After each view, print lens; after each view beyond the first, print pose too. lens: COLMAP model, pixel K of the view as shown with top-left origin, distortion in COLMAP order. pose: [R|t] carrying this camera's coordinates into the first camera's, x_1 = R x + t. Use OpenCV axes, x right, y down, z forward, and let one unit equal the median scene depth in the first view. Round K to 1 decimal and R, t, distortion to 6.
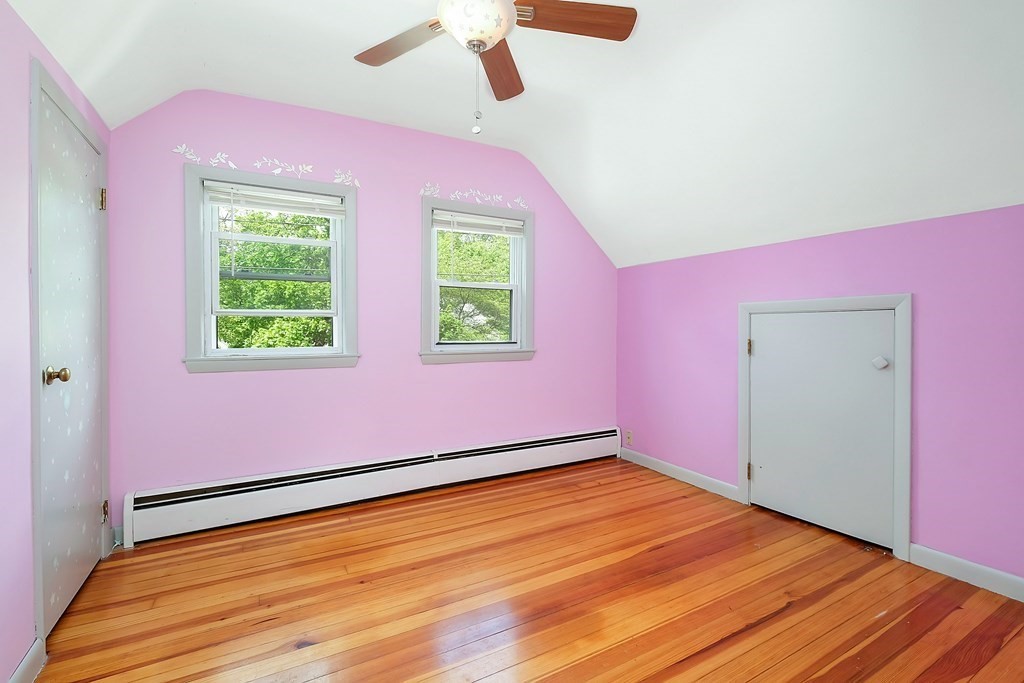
lens RADIAL K [[461.7, 0, 512.2], [0, 461.7, 335.8], [0, 0, 1]] dist [-0.004899, -0.000456]
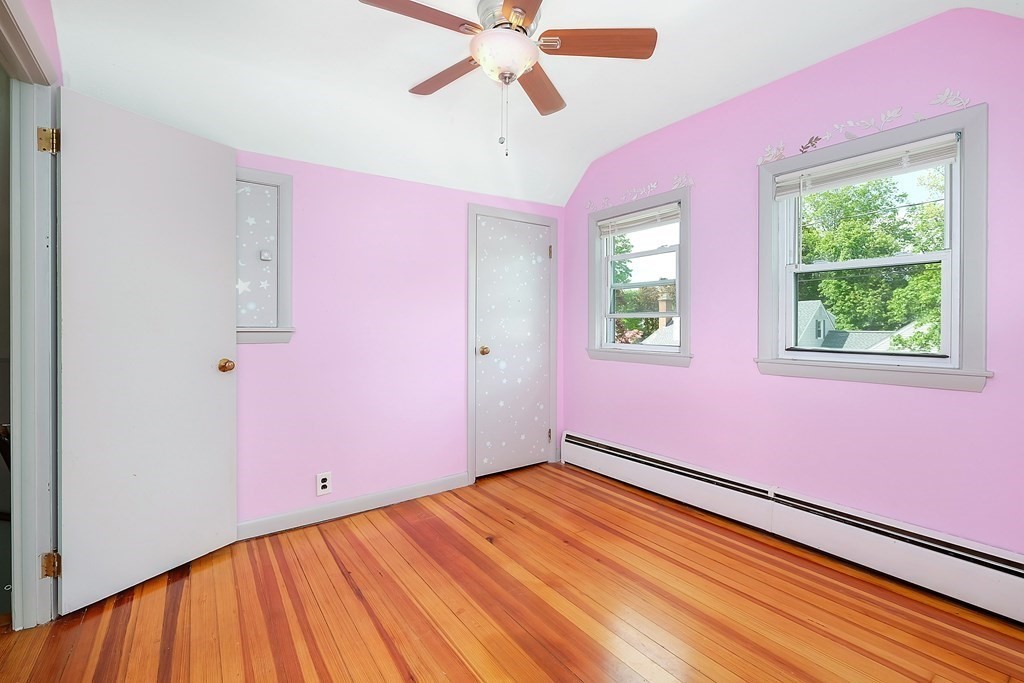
lens RADIAL K [[461.7, 0, 519.7], [0, 461.7, 326.9], [0, 0, 1]] dist [-0.004899, -0.000456]
pose [[0.107801, 0.003380, -0.994167, 0.713648], [-0.018749, 0.999823, 0.001366, -0.016616], [0.993996, 0.018493, 0.107845, 0.627781]]
